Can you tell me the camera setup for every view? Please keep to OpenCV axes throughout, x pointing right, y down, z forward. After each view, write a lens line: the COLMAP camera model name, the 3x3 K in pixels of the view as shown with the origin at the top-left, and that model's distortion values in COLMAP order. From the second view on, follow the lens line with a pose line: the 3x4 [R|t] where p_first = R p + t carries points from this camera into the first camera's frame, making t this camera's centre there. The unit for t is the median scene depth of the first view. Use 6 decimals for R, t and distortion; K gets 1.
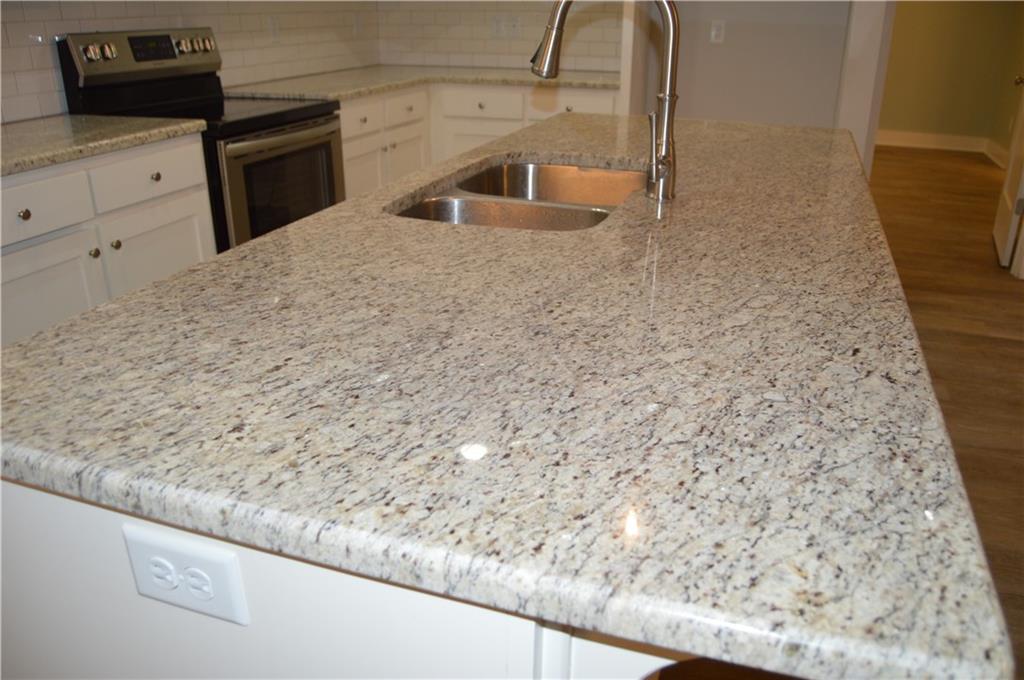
lens RADIAL K [[812.4, 0, 511.8], [0, 812.4, 340.6], [0, 0, 1]] dist [-0.098264, 0.047361]
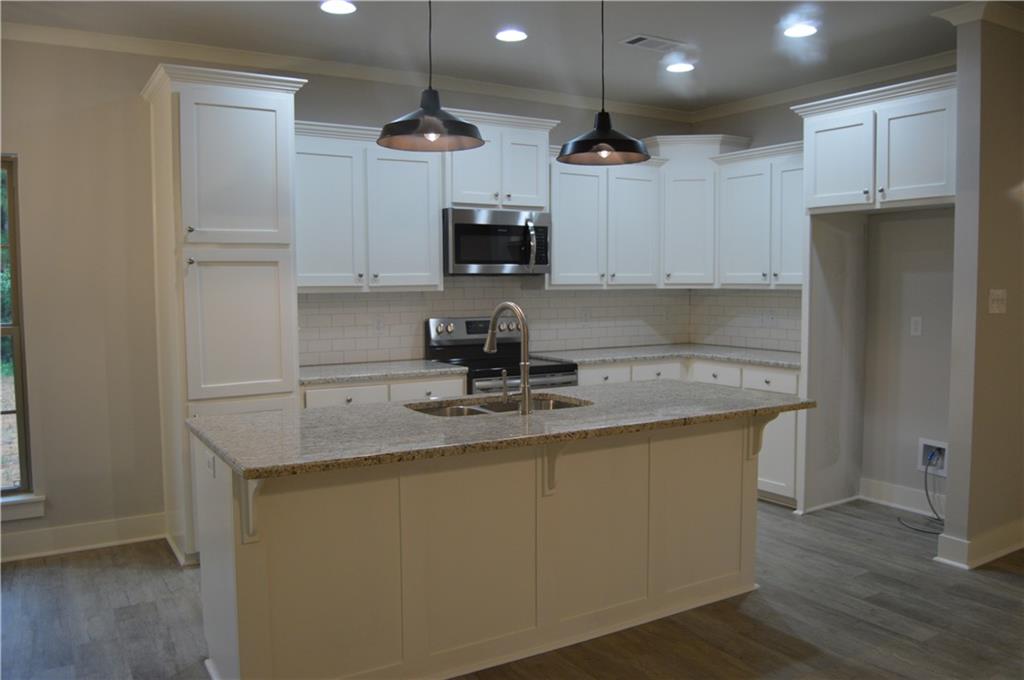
lens RADIAL K [[812.4, 0, 517.1], [0, 812.4, 338.5], [0, 0, 1]] dist [-0.098264, 0.047361]
pose [[0.777157, 0.035226, -0.628320, 1.717510], [-0.236093, 0.941826, -0.239217, 0.157209], [0.583341, 0.334251, 0.740263, -0.663135]]
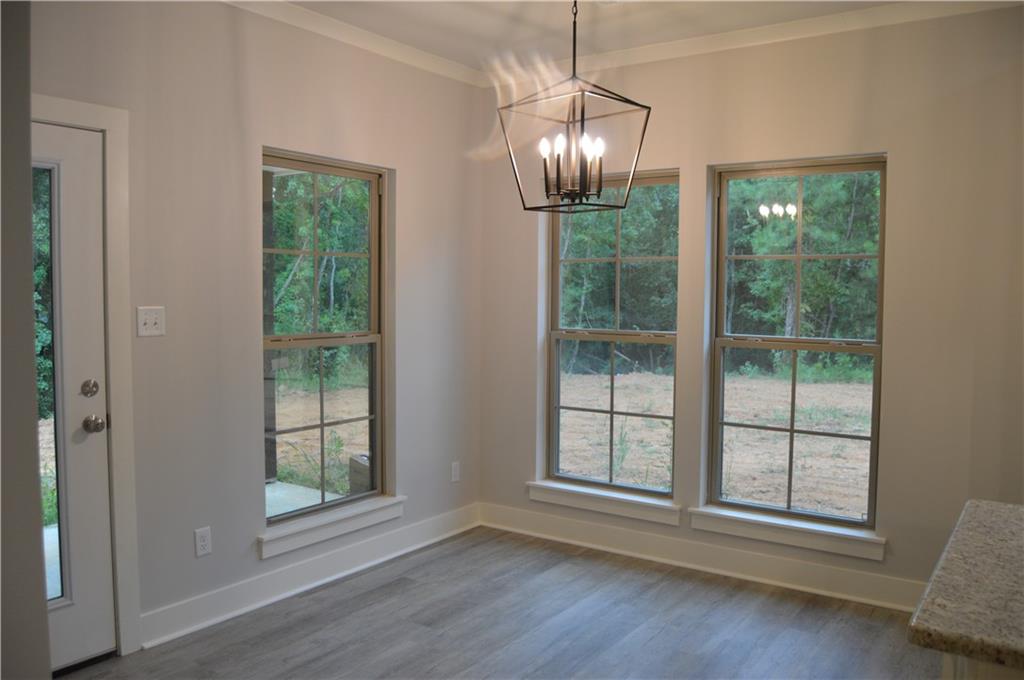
lens RADIAL K [[812.4, 0, 515.3], [0, 812.4, 341.5], [0, 0, 1]] dist [-0.098264, 0.047361]
pose [[-0.273857, 0.055059, -0.960193, 1.294197], [-0.375640, 0.912939, 0.159486, -0.149264], [0.885379, 0.404364, -0.229332, -0.016209]]
